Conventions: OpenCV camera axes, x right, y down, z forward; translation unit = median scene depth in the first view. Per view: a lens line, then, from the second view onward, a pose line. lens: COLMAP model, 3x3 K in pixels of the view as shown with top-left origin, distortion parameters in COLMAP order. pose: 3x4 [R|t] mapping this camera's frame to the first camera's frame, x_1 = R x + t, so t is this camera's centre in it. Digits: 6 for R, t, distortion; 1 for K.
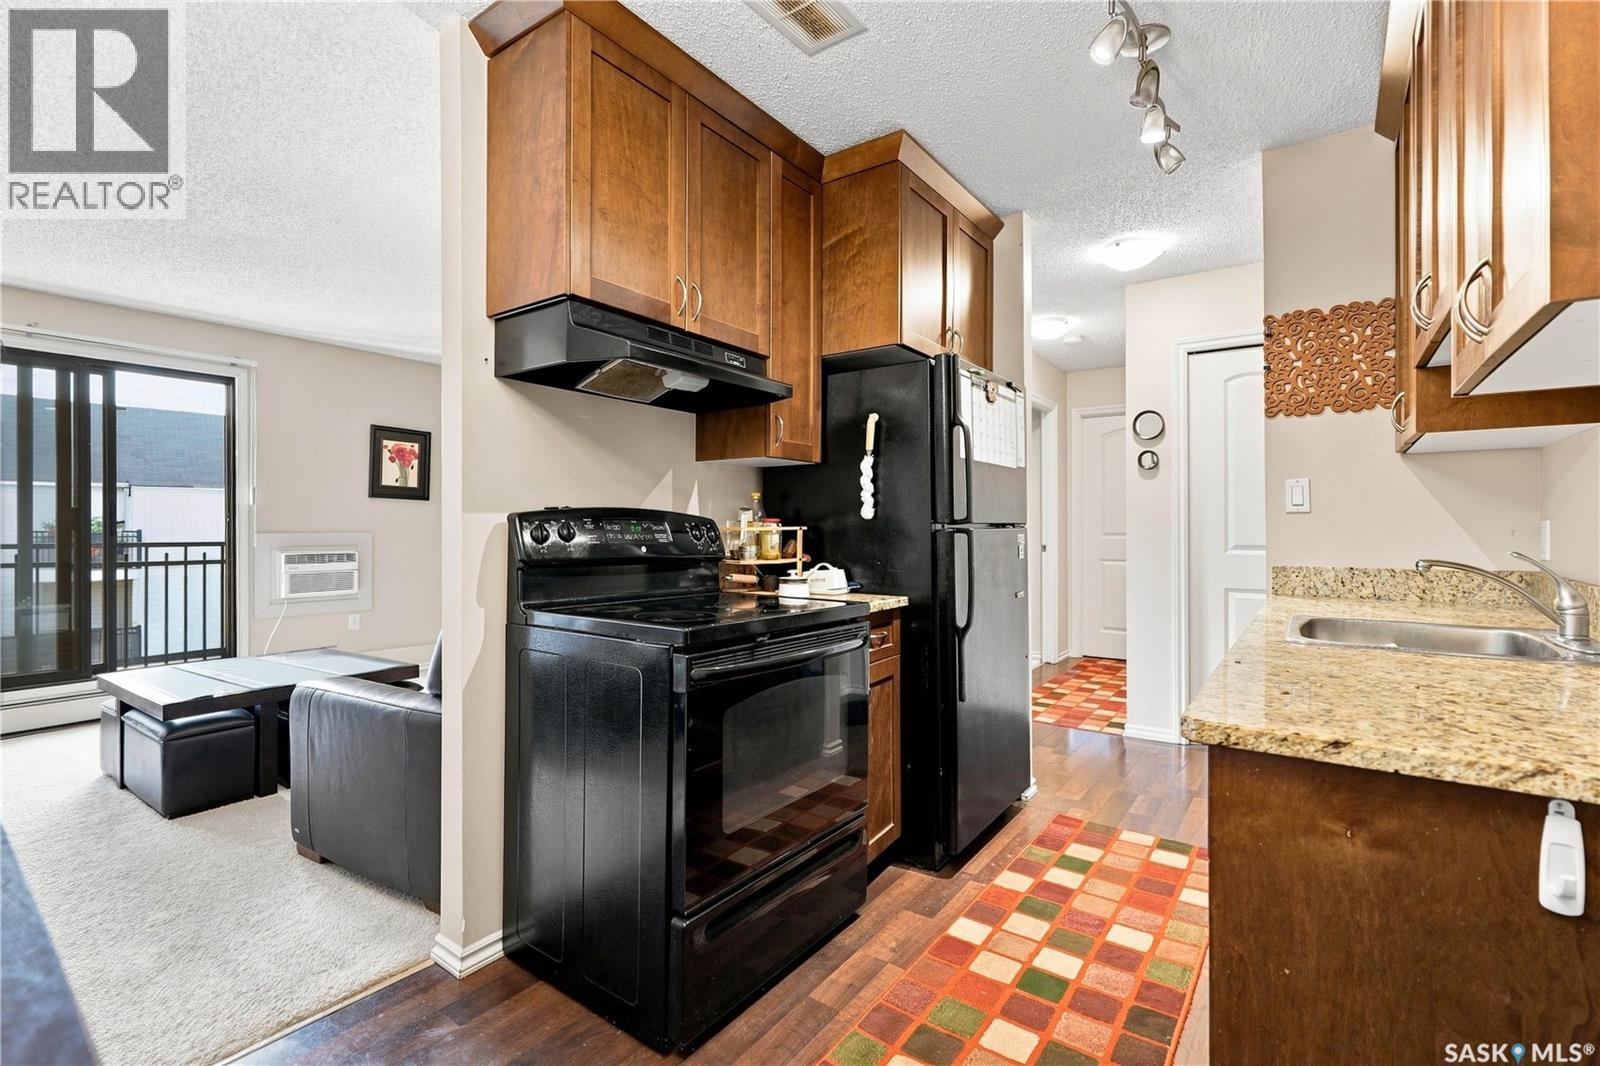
lens RADIAL K [[750.1, 0, 815.0], [0, 750.1, 519.2], [0, 0, 1]] dist [0.002874, 0.000242]
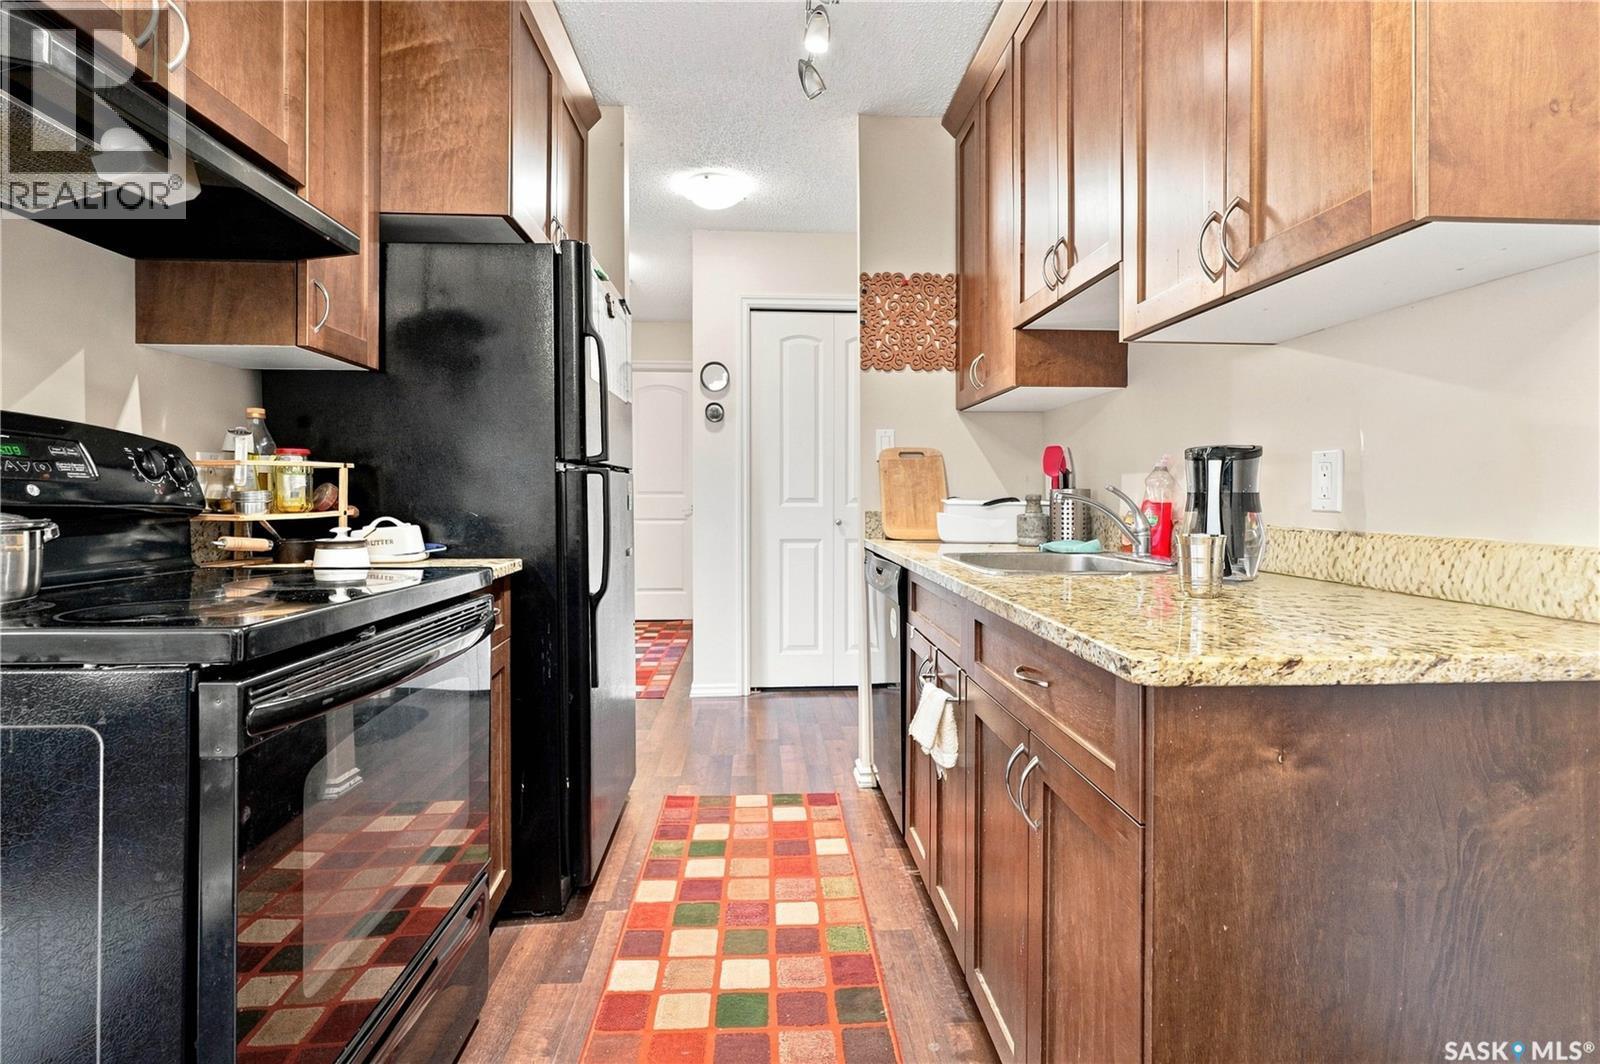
lens RADIAL K [[756.6, 0, 818.7], [0, 756.6, 496.1], [0, 0, 1]] dist [-0.005387, 0.000800]
pose [[0.780992, -0.003680, 0.624531, -0.114616], [-0.004248, 0.999928, 0.011204, 0.031479], [-0.624527, -0.011403, 0.780920, 0.229337]]
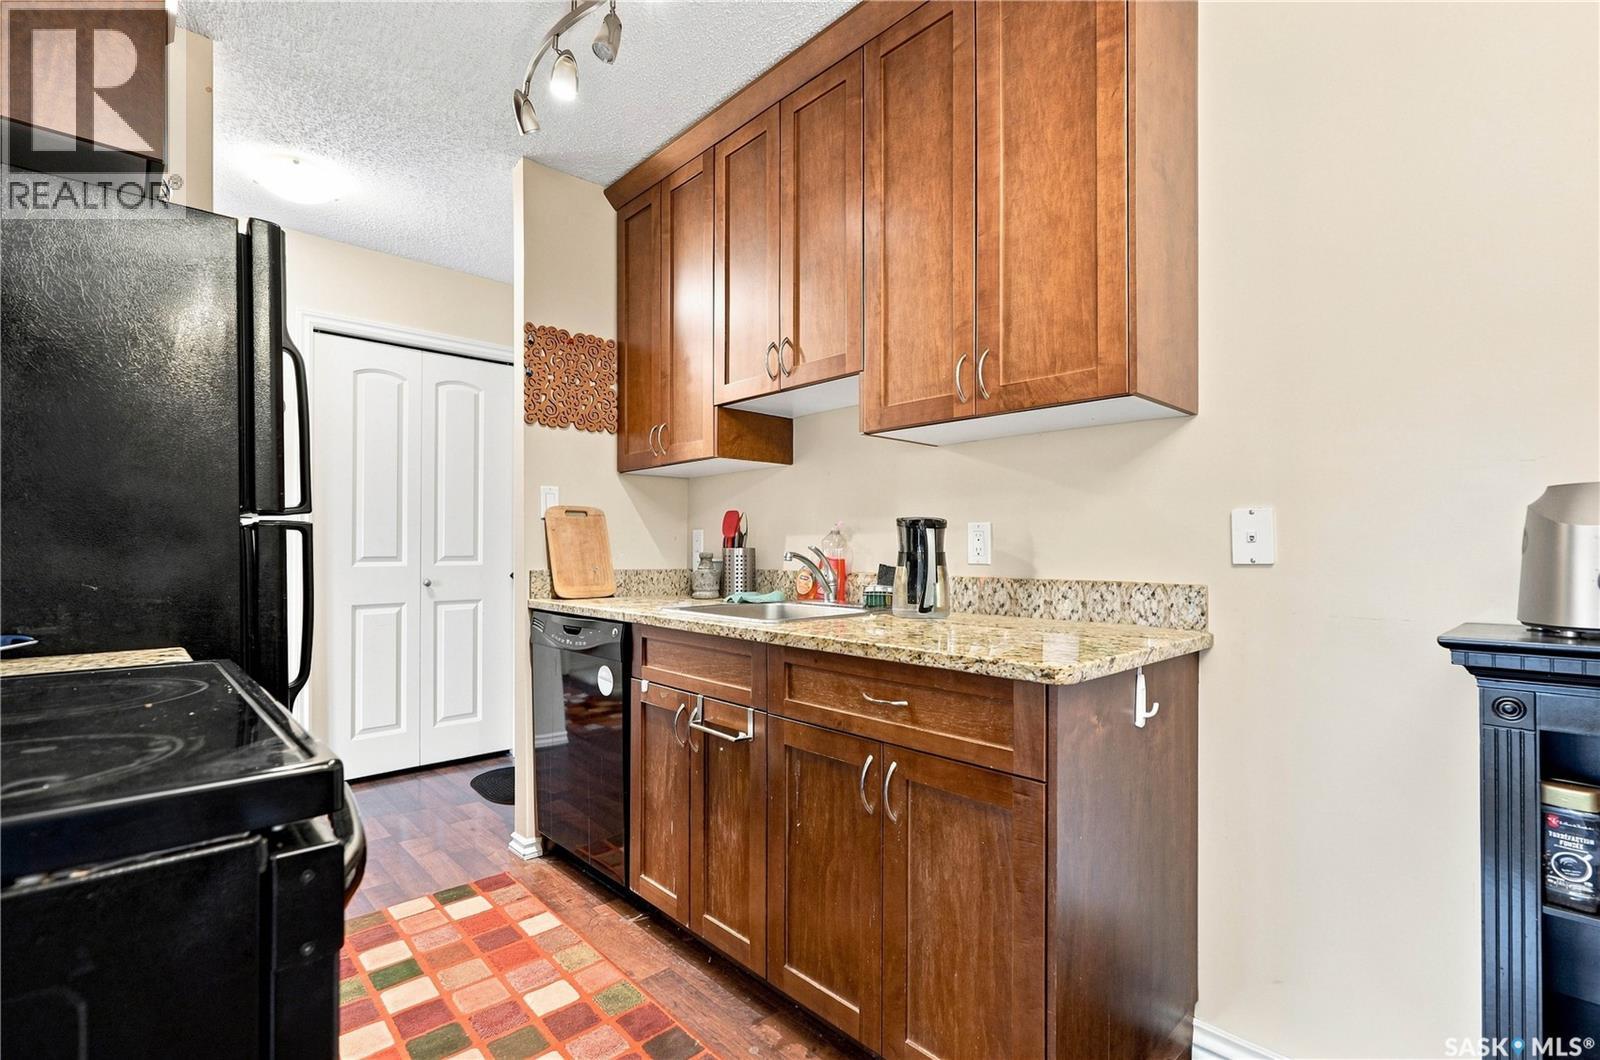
lens RADIAL K [[719.1, 0, 823.5], [0, 719.1, 546.7], [0, 0, 1]] dist [-0.001066, -0.000019]
pose [[0.201370, 0.000810, 0.979515, -0.283330], [-0.007290, 0.999973, 0.000672, 0.028233], [-0.979488, -0.007276, 0.201371, 0.451597]]
